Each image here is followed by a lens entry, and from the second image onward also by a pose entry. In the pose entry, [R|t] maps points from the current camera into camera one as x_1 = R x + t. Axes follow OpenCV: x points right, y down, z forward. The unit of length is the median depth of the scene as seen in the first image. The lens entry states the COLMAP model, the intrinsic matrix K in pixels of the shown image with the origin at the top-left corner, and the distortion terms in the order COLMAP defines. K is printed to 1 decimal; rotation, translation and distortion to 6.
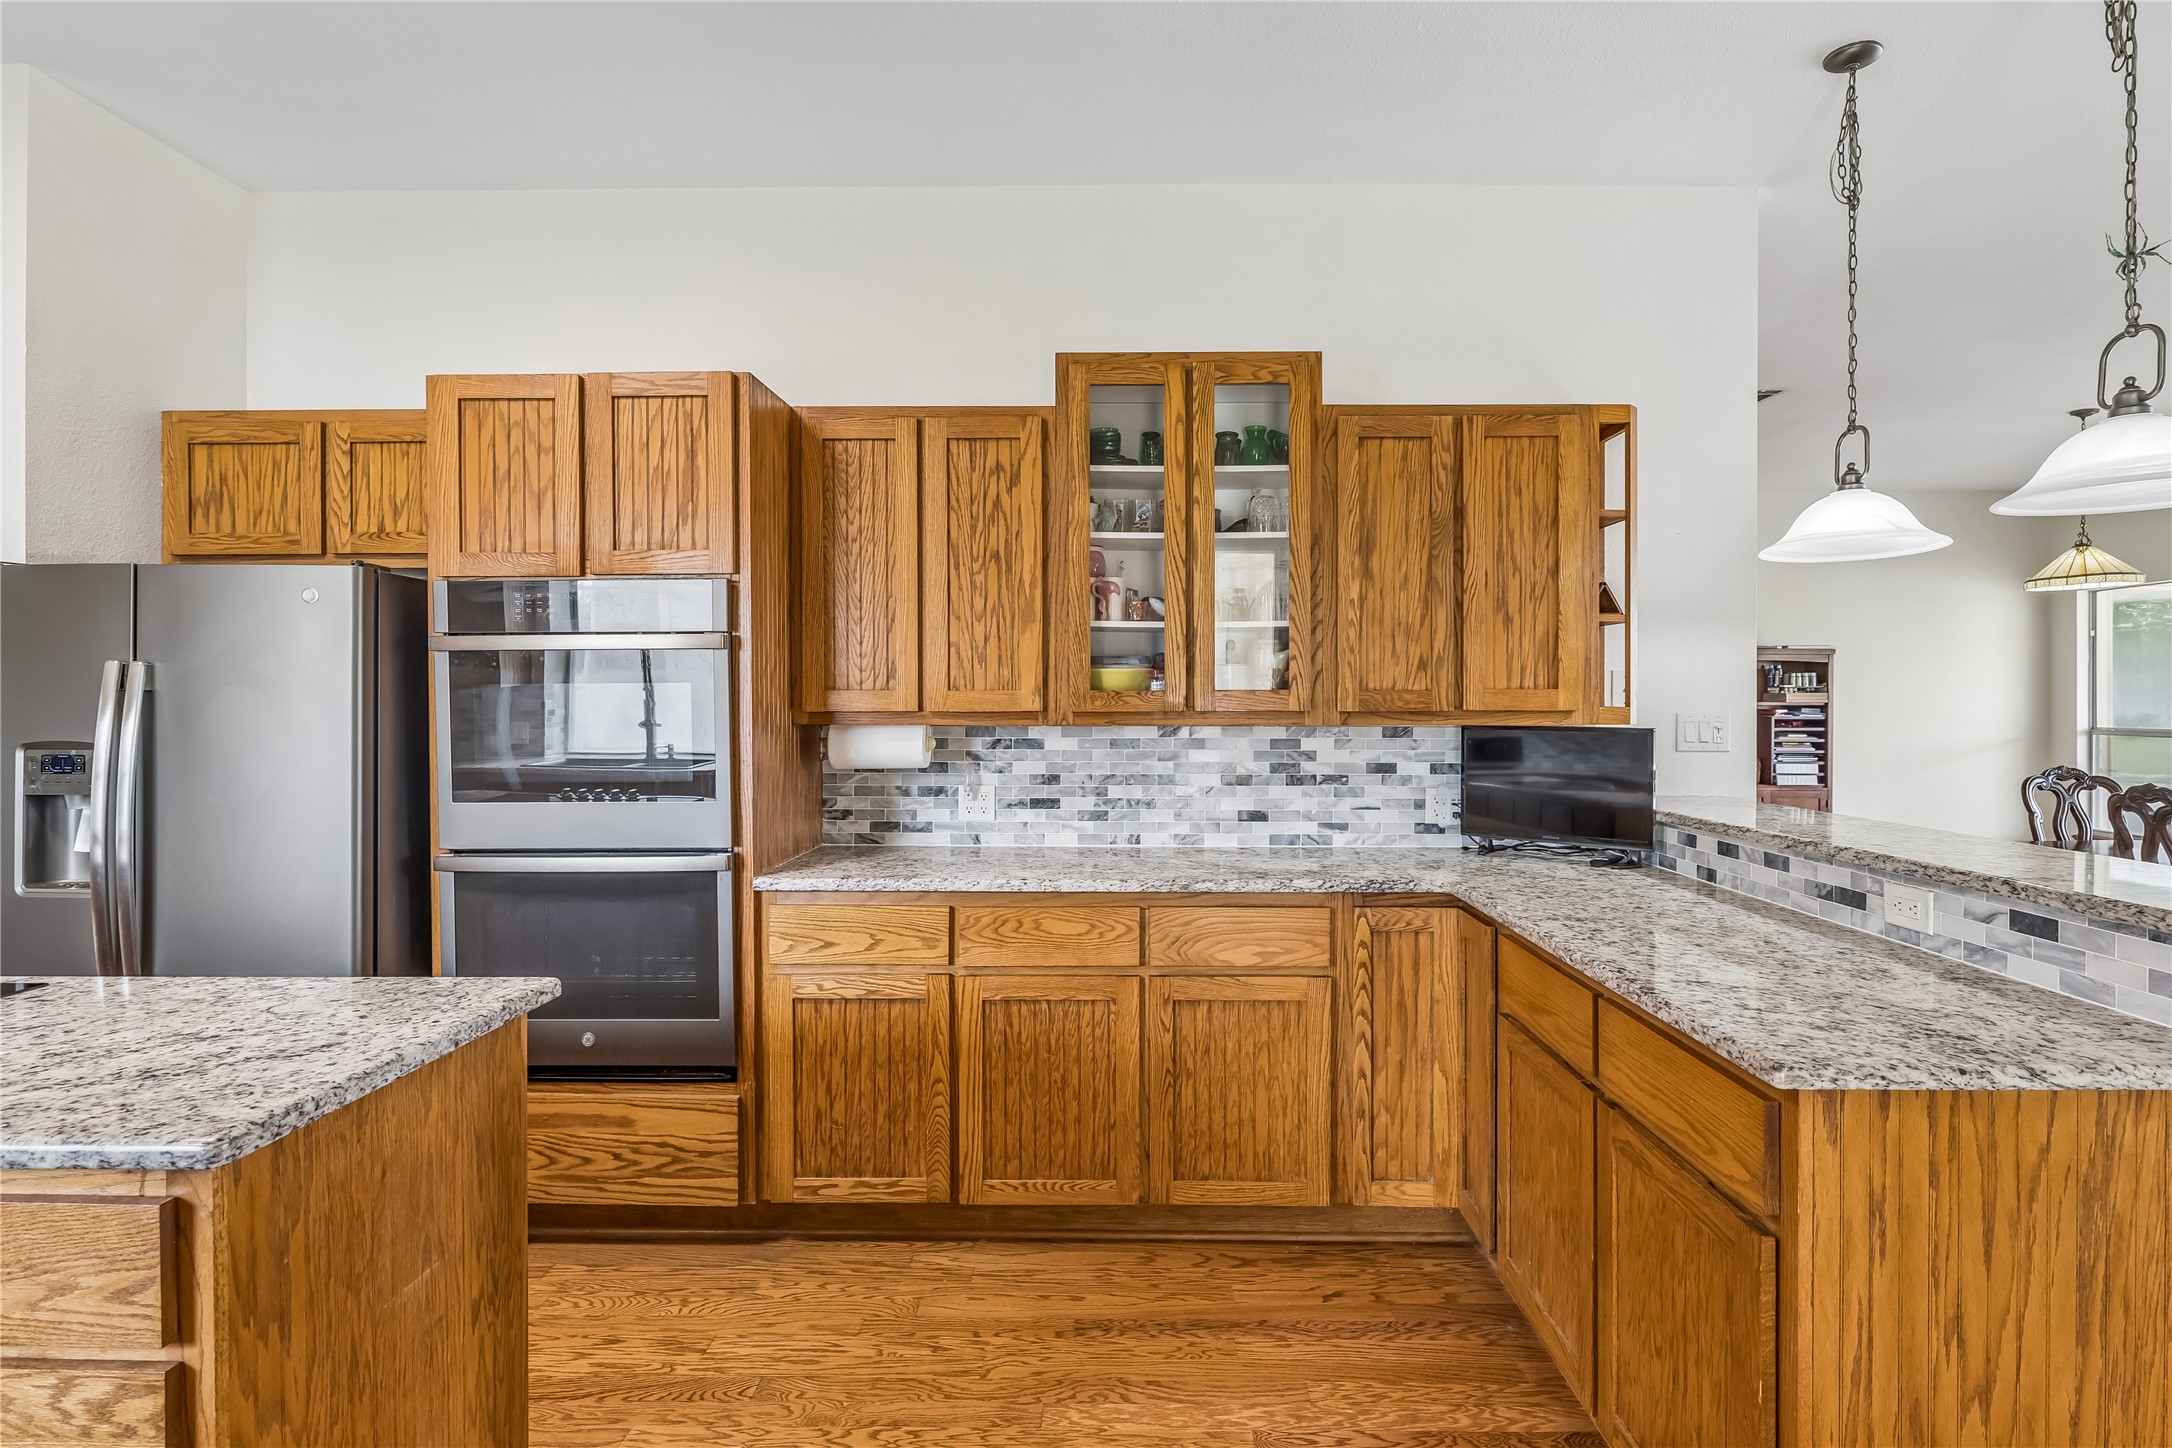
lens RADIAL K [[1094.0, 0, 1086.0], [0, 1094.0, 724.0], [0, 0, 1]] dist [-0.004007, -0.000632]
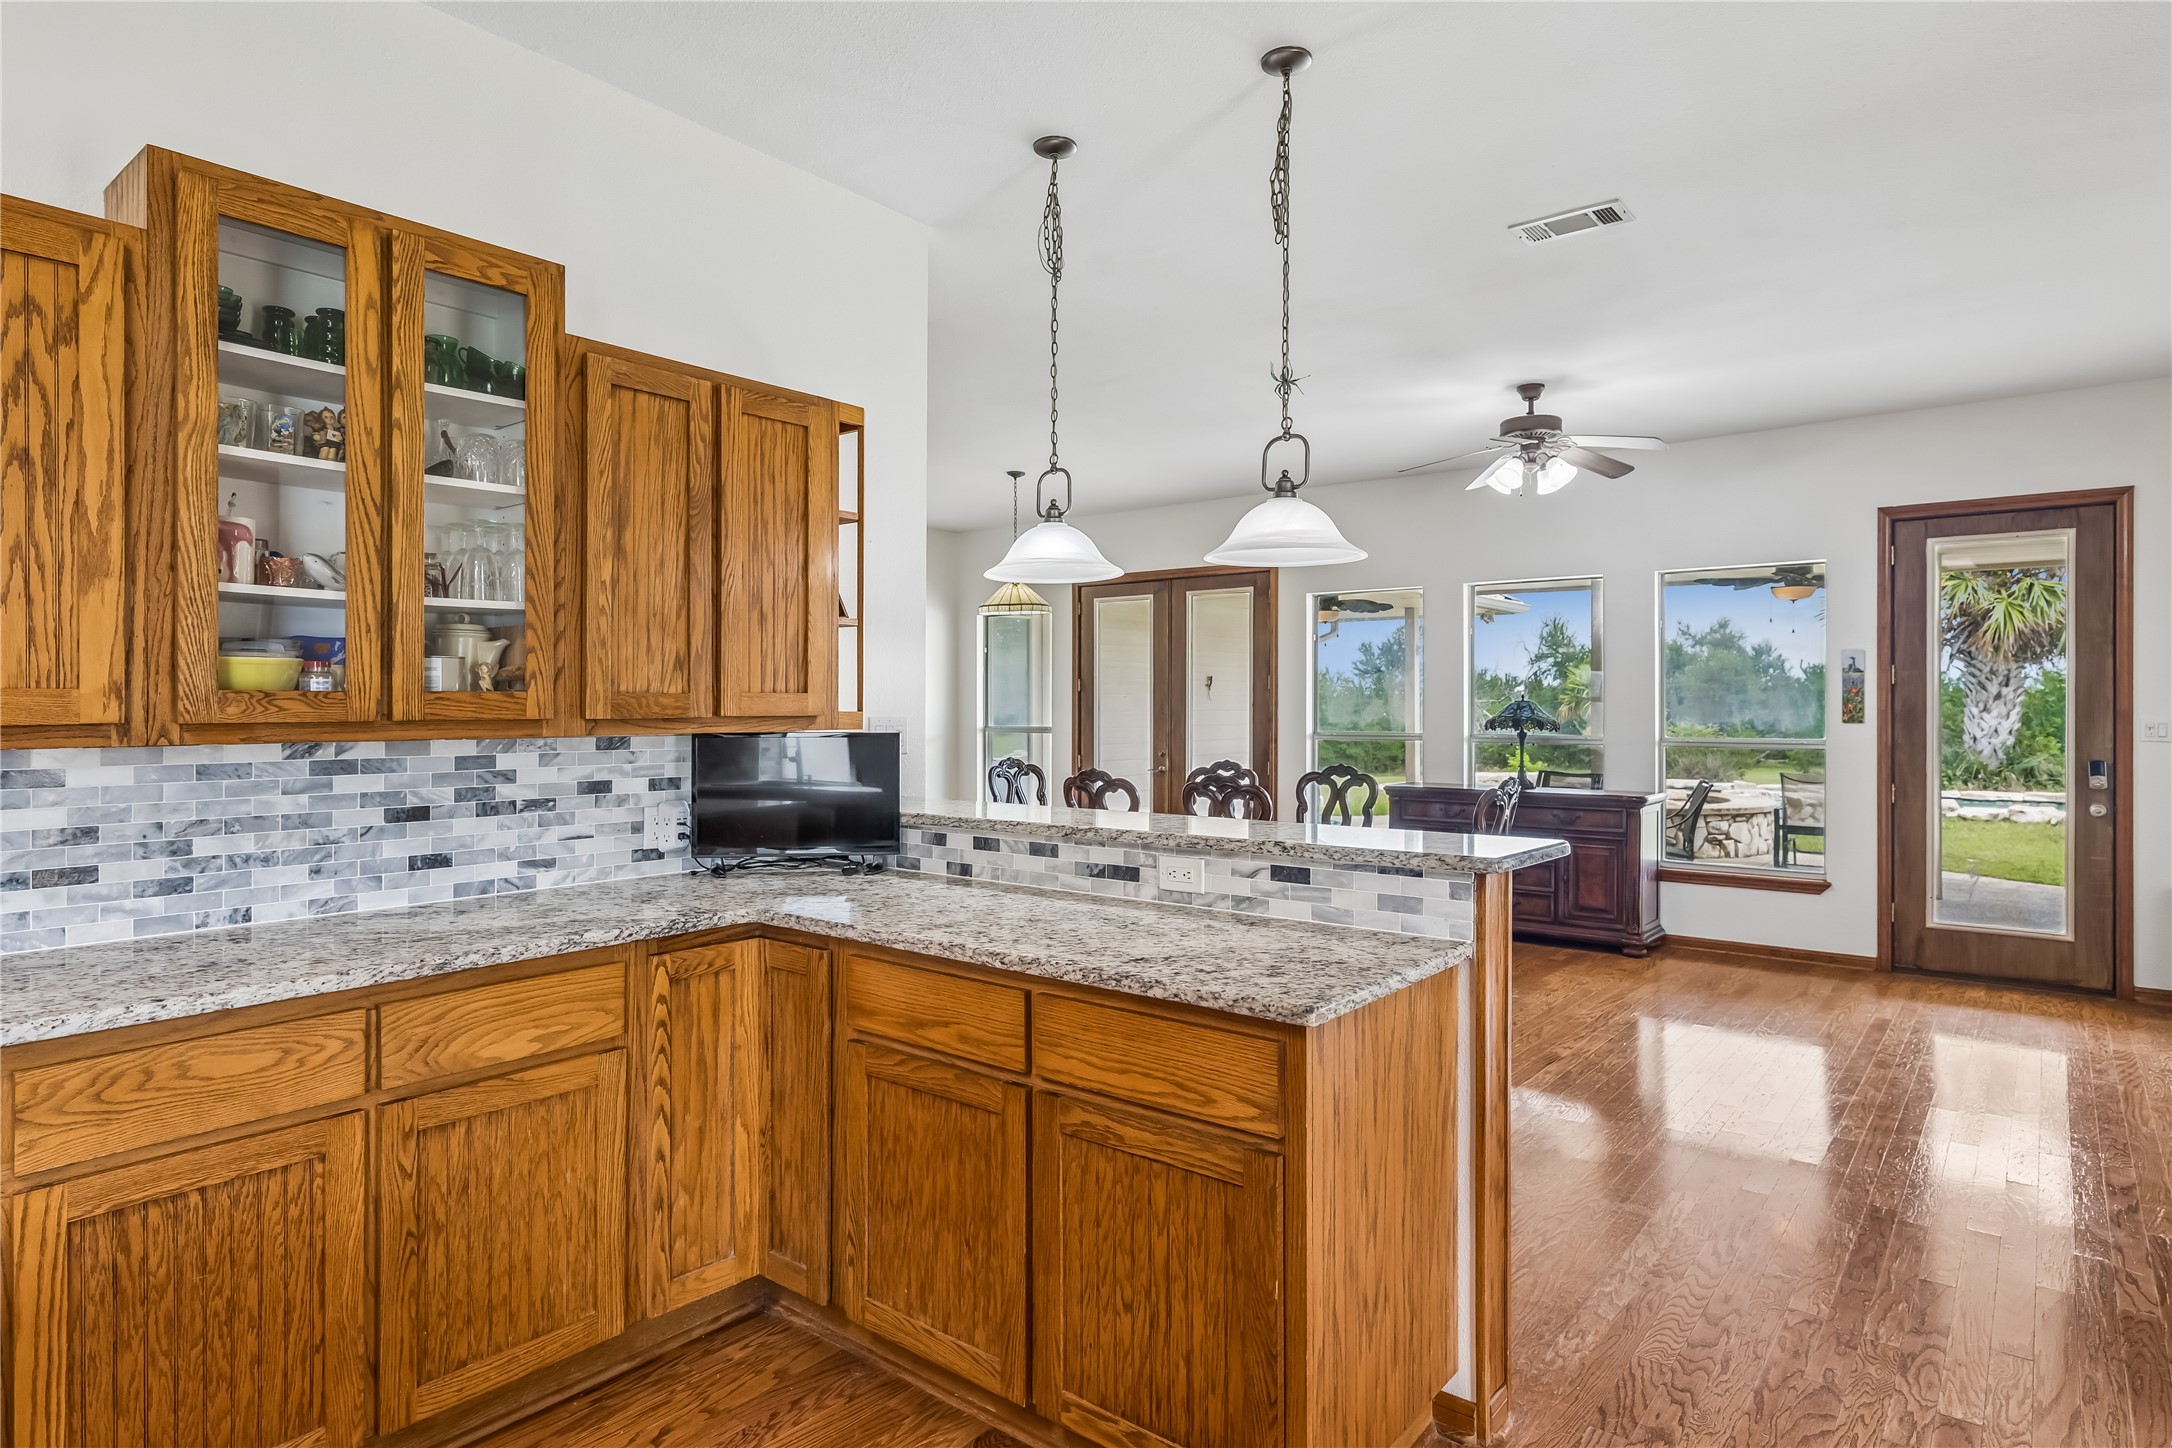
lens RADIAL K [[1212.9, 0, 1086.0], [0, 1212.9, 724.0], [0, 0, 1]] dist [0.004260, -0.001138]
pose [[0.609952, -0.013154, 0.792329, -0.270690], [0.017136, 0.999847, 0.003408, -0.004909], [-0.792253, 0.011498, 0.610085, 0.175371]]
